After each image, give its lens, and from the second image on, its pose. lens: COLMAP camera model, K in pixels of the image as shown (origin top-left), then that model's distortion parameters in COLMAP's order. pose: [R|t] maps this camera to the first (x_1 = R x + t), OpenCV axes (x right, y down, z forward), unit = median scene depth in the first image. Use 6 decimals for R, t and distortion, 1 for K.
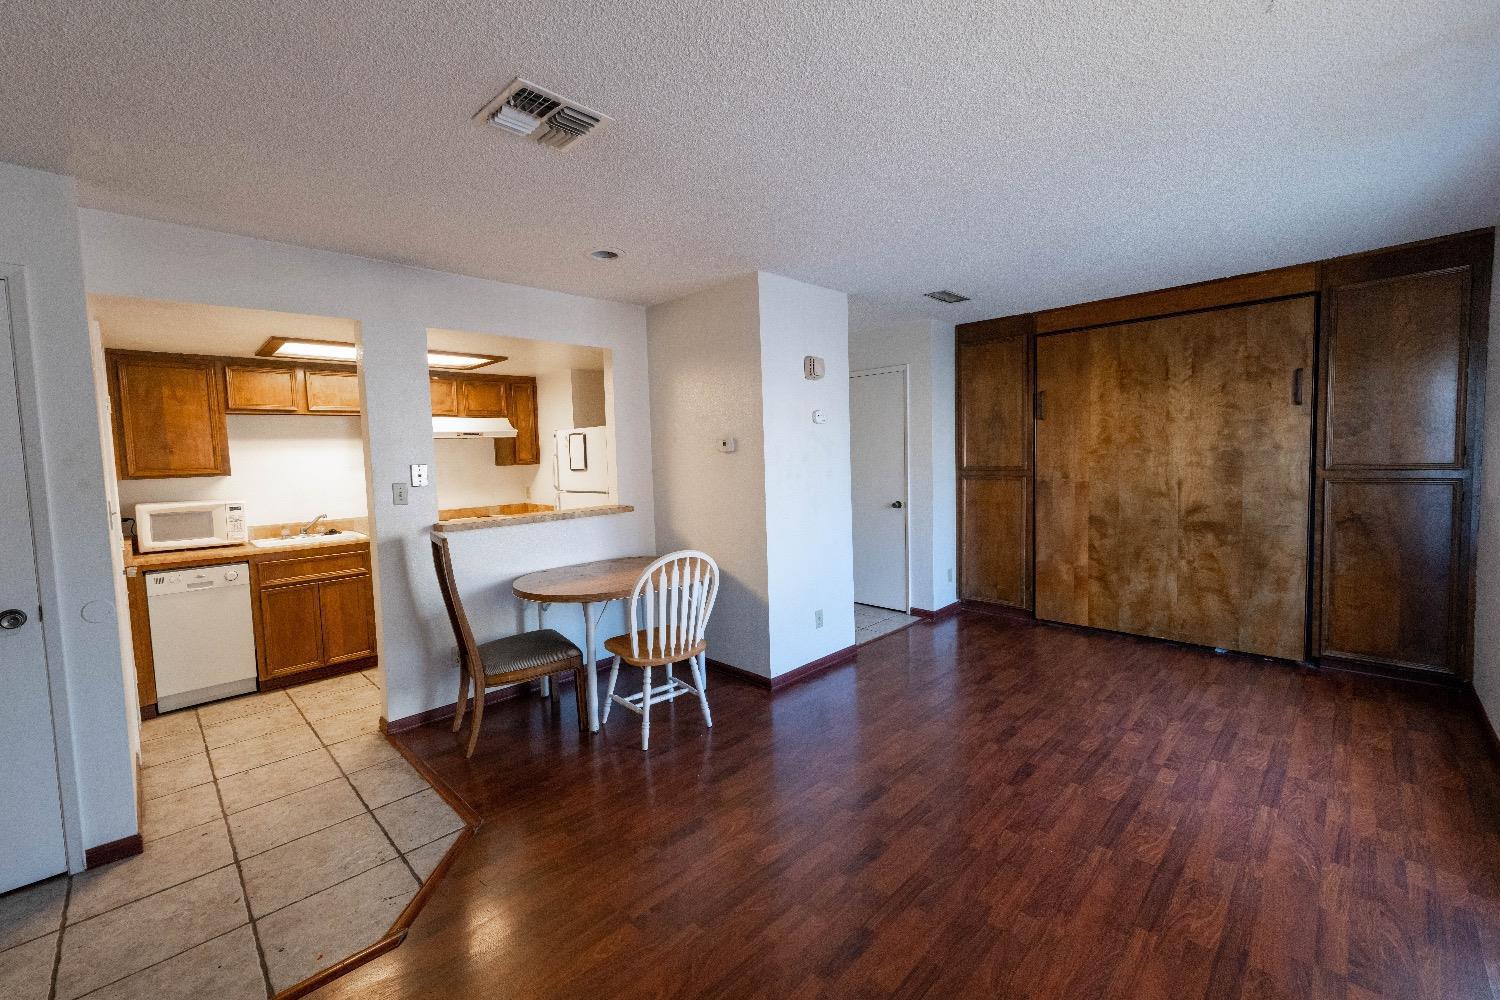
lens RADIAL K [[611.2, 0, 750.6], [0, 611.2, 497.4], [0, 0, 1]] dist [0.002203, -0.000393]
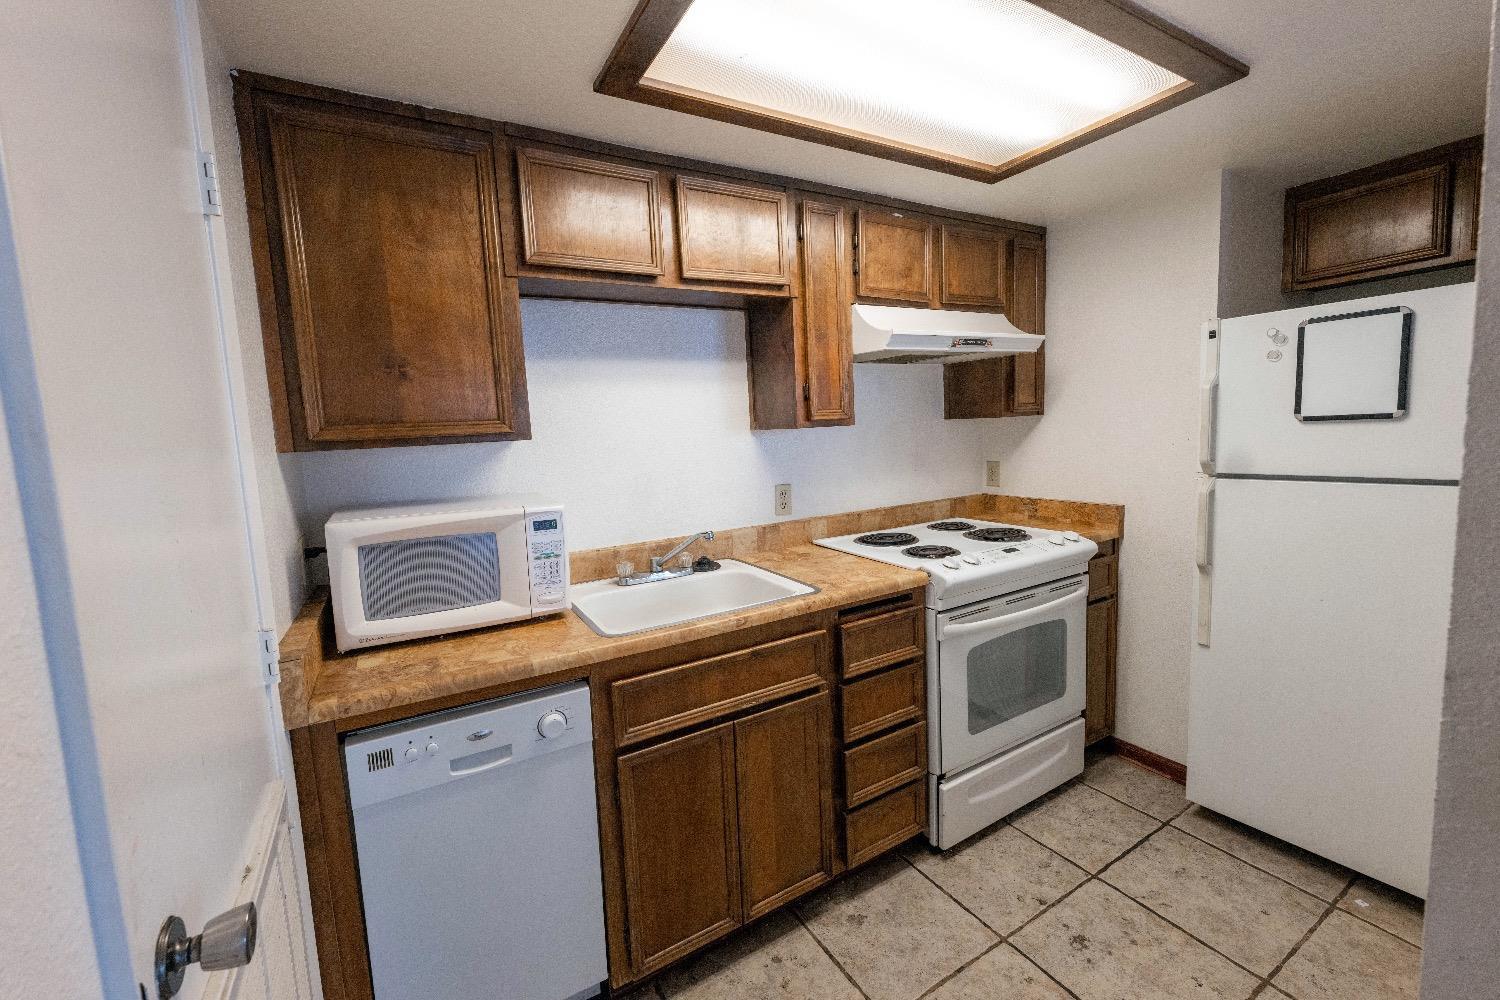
lens RADIAL K [[611.2, 0, 750.0], [0, 611.2, 494.5], [0, 0, 1]] dist [0.002203, -0.000393]
pose [[0.967363, 0.016762, -0.252841, -0.634062], [-0.004490, 0.998787, 0.049037, -0.020635], [0.253356, -0.046301, 0.966264, 0.676408]]
